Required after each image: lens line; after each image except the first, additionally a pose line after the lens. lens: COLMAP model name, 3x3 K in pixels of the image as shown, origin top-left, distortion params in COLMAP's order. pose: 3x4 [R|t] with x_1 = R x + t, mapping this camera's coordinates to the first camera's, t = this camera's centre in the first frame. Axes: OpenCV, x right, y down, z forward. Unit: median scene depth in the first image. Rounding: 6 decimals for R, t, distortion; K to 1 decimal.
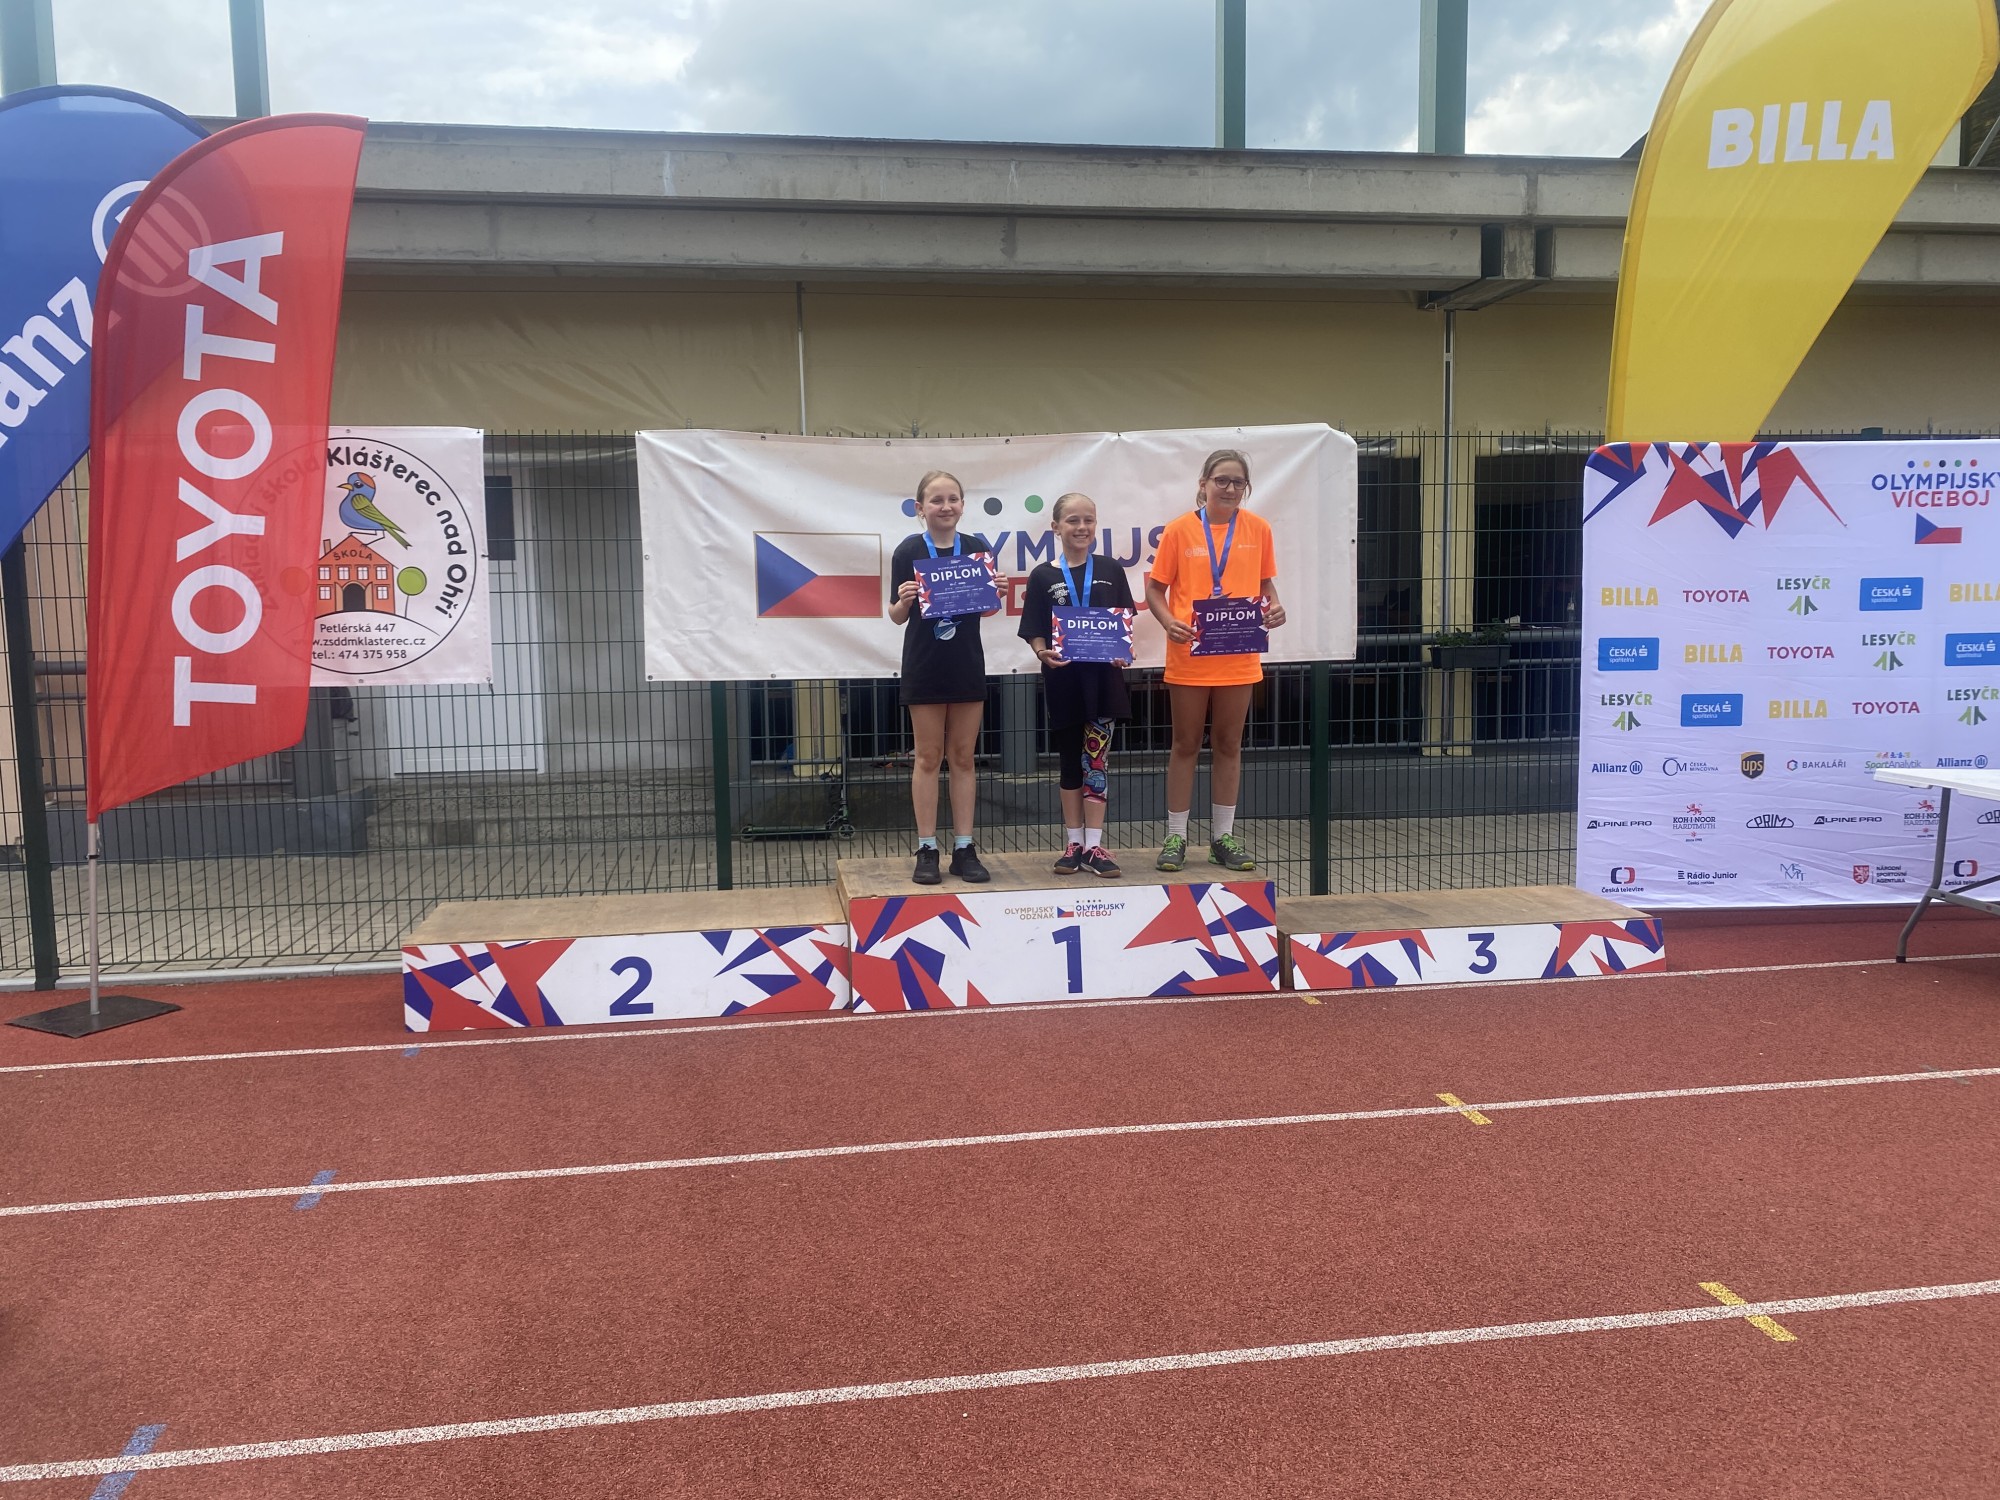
lens RADIAL K [[1527.9, 0, 983.4], [0, 1527.9, 761.6], [0, 0, 1]] dist [0.010105, -0.003730]
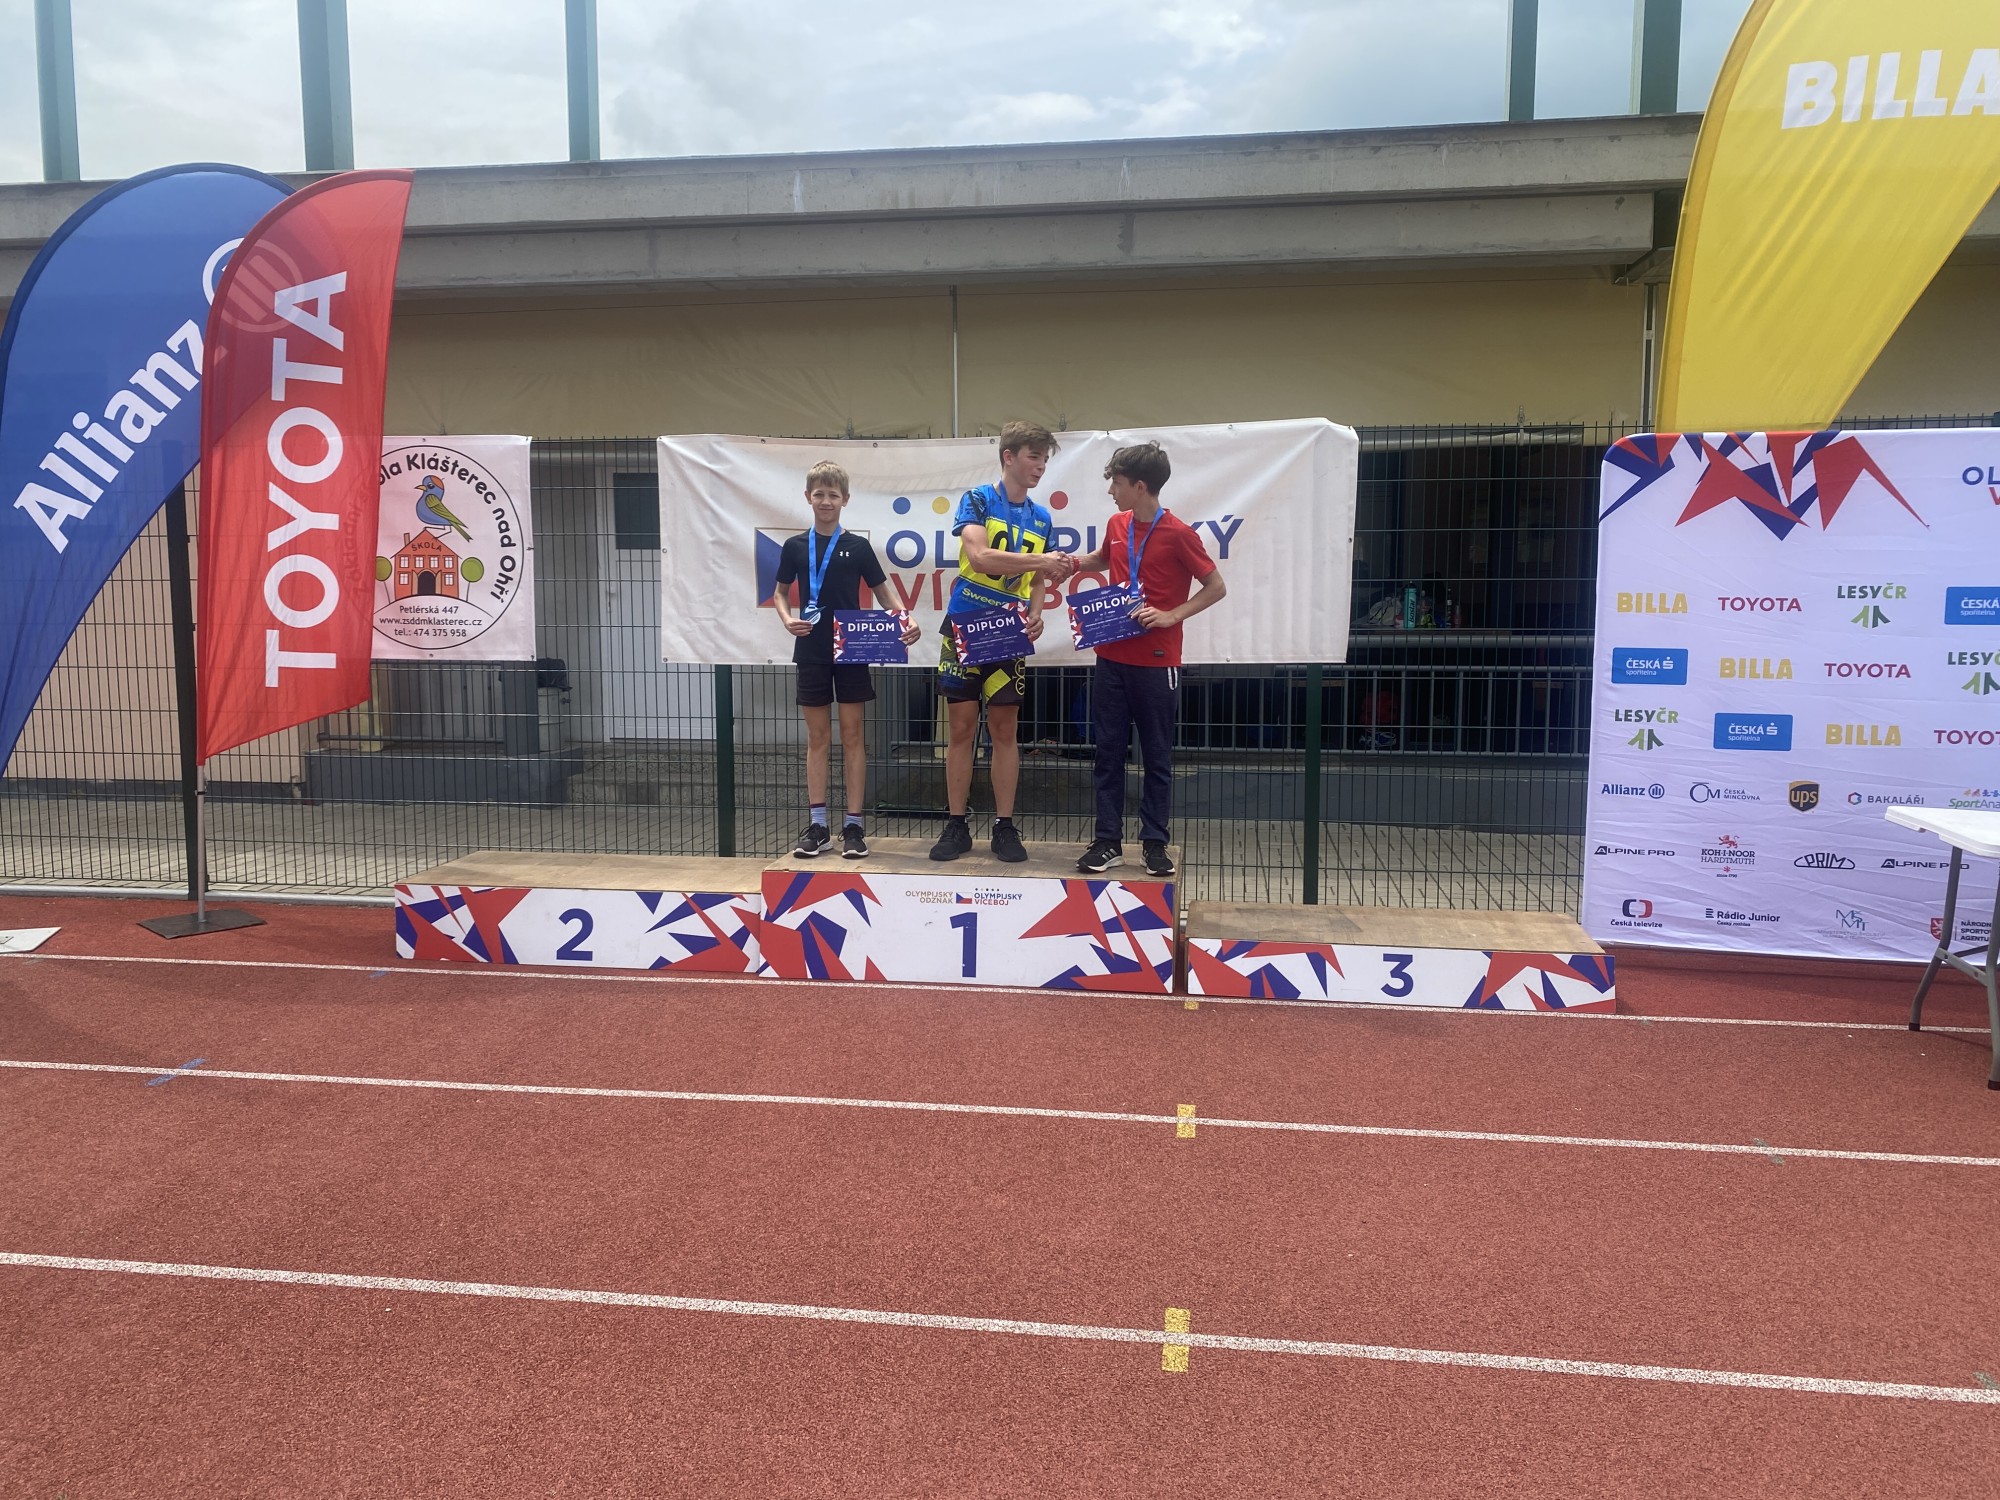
lens RADIAL K [[1530.4, 0, 991.8], [0, 1530.4, 756.1], [0, 0, 1]] dist [0.013808, -0.009009]
pose [[0.955207, 0.048199, -0.291987, 0.344880], [-0.046307, 0.998838, 0.013389, -0.011774], [0.292293, 0.000732, 0.956328, 0.013683]]
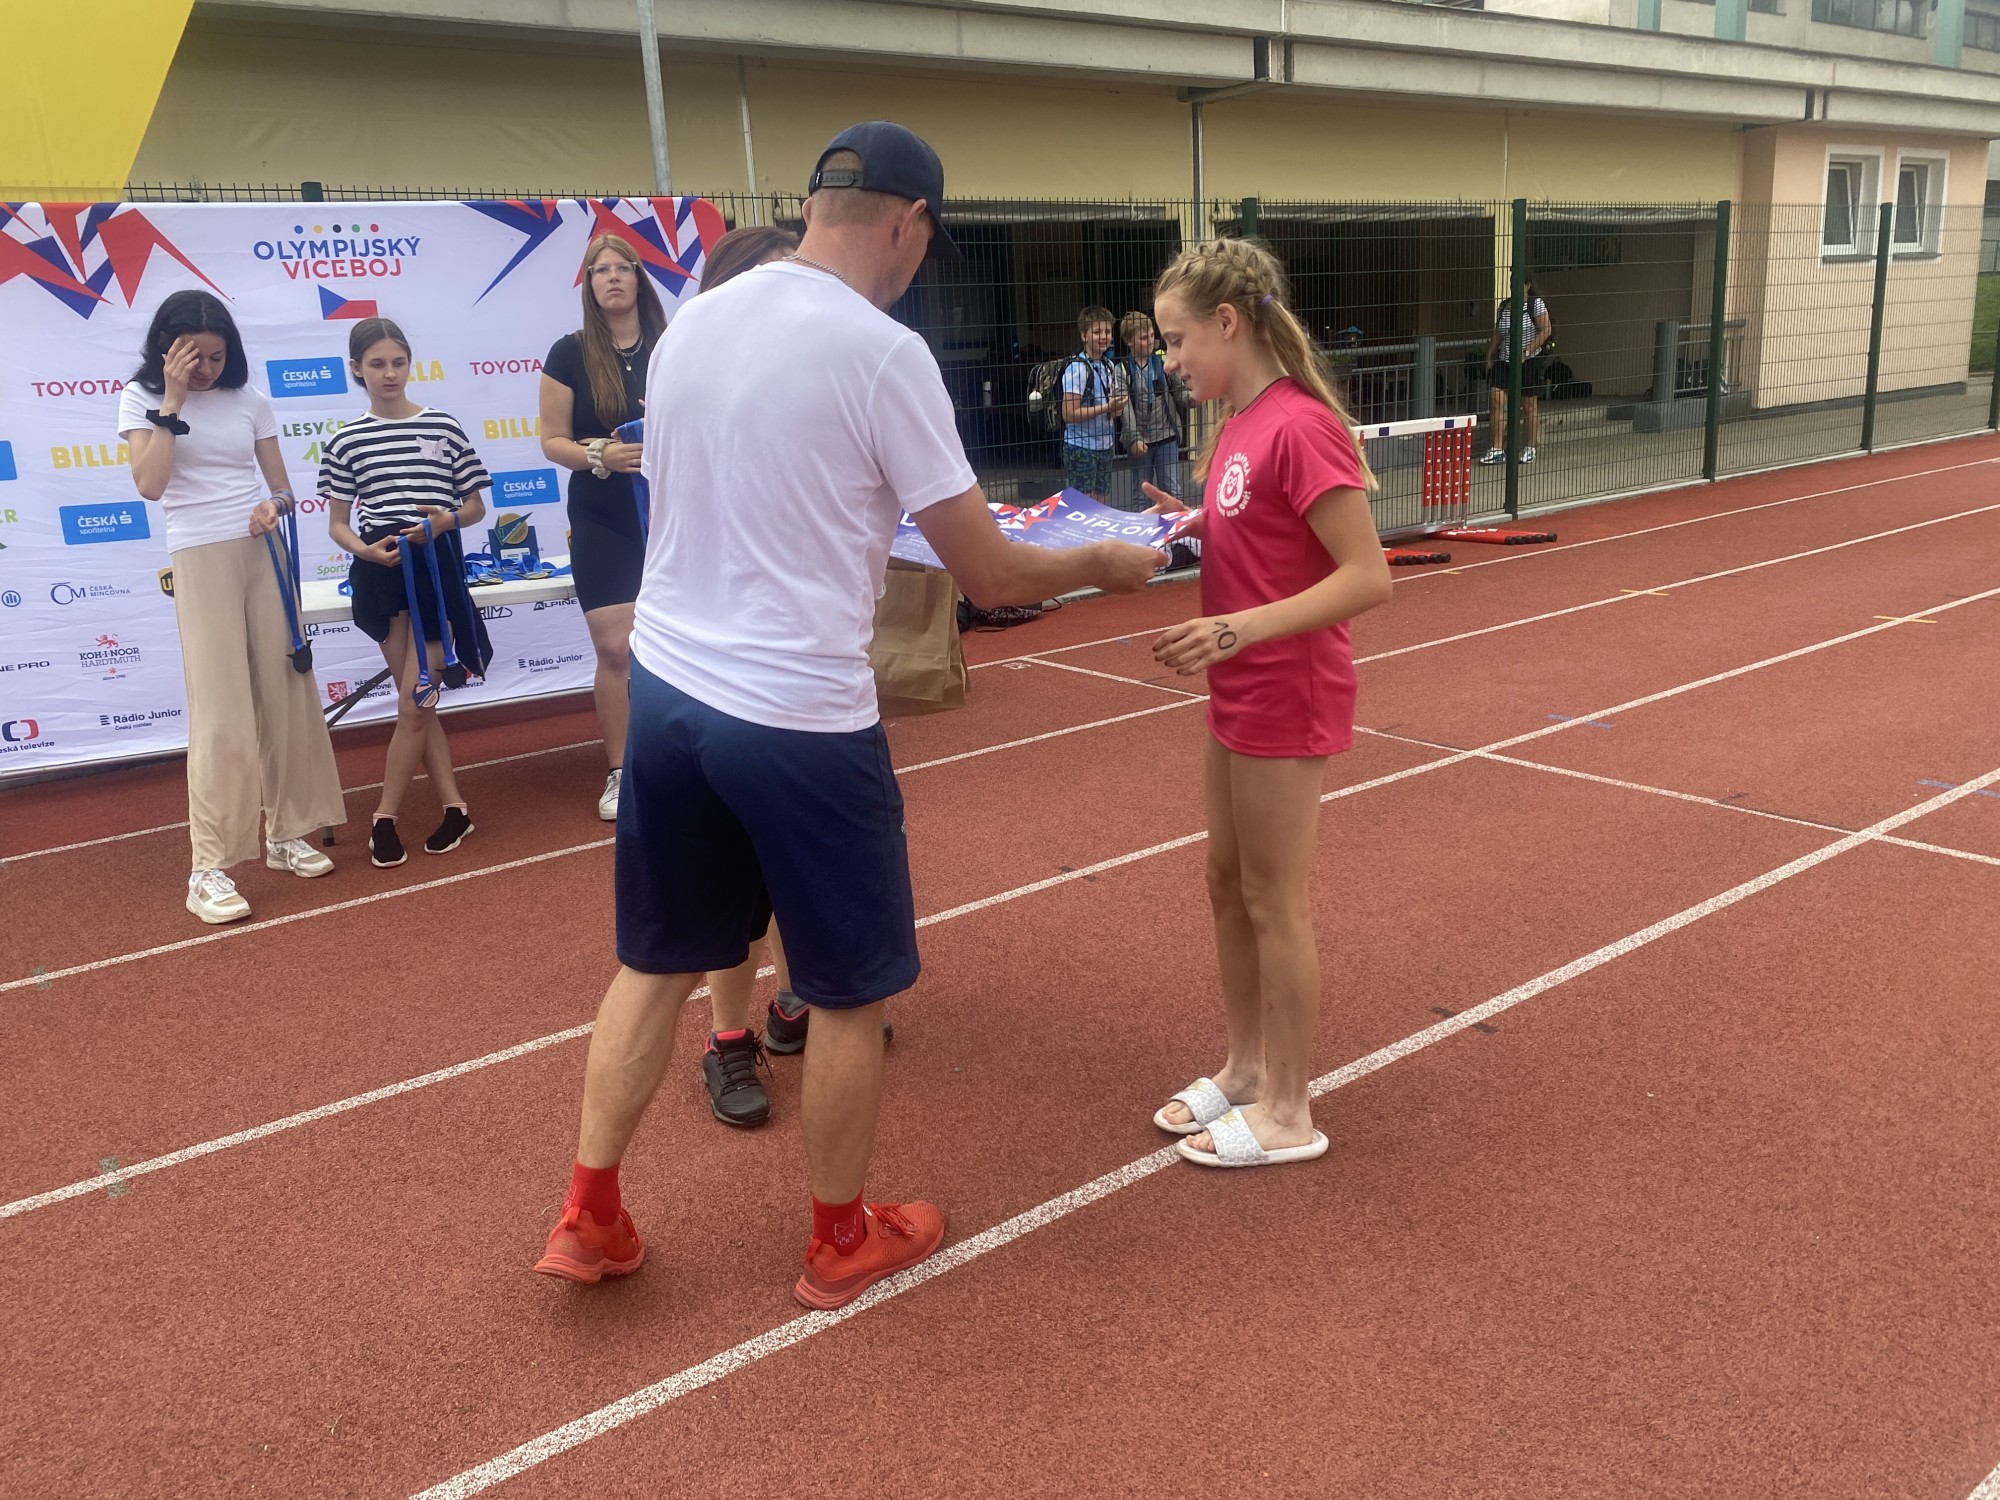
lens RADIAL K [[1533.3, 0, 991.5], [0, 1533.3, 743.4], [0, 0, 1]] dist [0.002422, -0.003975]
pose [[0.883760, -0.145694, 0.444681, 0.565612], [0.086674, 0.984817, 0.150408, -0.002401], [-0.459843, -0.094383, 0.882970, 0.026426]]
